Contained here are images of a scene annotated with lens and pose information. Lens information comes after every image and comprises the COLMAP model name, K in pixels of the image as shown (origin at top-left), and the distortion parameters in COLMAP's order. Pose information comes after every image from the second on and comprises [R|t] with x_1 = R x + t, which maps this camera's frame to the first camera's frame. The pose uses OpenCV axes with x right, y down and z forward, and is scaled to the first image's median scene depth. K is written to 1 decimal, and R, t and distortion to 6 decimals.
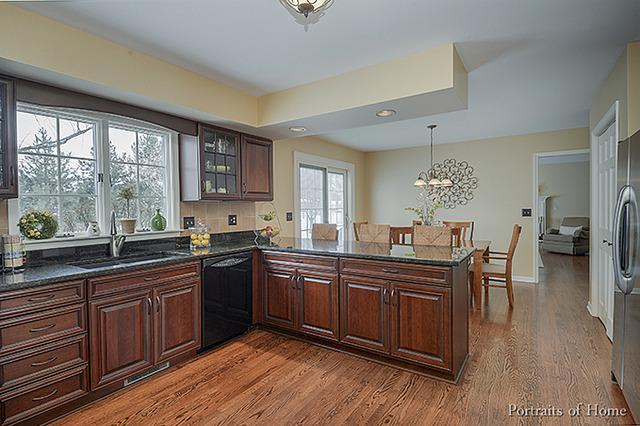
lens RADIAL K [[327.9, 0, 320.0], [0, 327.9, 213.0], [0, 0, 1]] dist [0.002568, 0.000194]
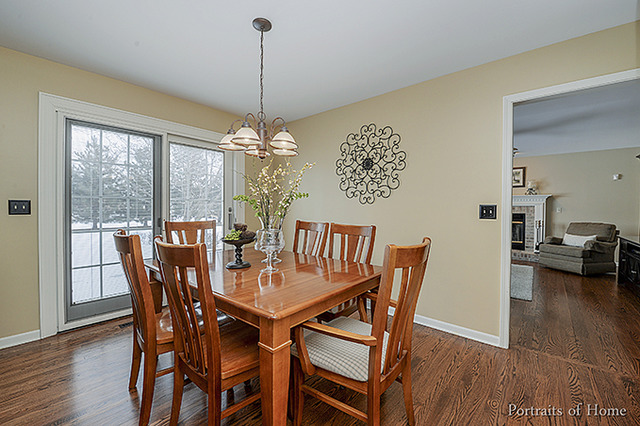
lens RADIAL K [[270.9, 0, 320.0], [0, 270.9, 213.0], [0, 0, 1]] dist [0.000555, 0.000166]
pose [[0.993106, 0.024209, -0.114694, 0.387992], [-0.024110, 0.999707, 0.002252, 0.005795], [0.114715, 0.000528, 0.993398, 0.503647]]
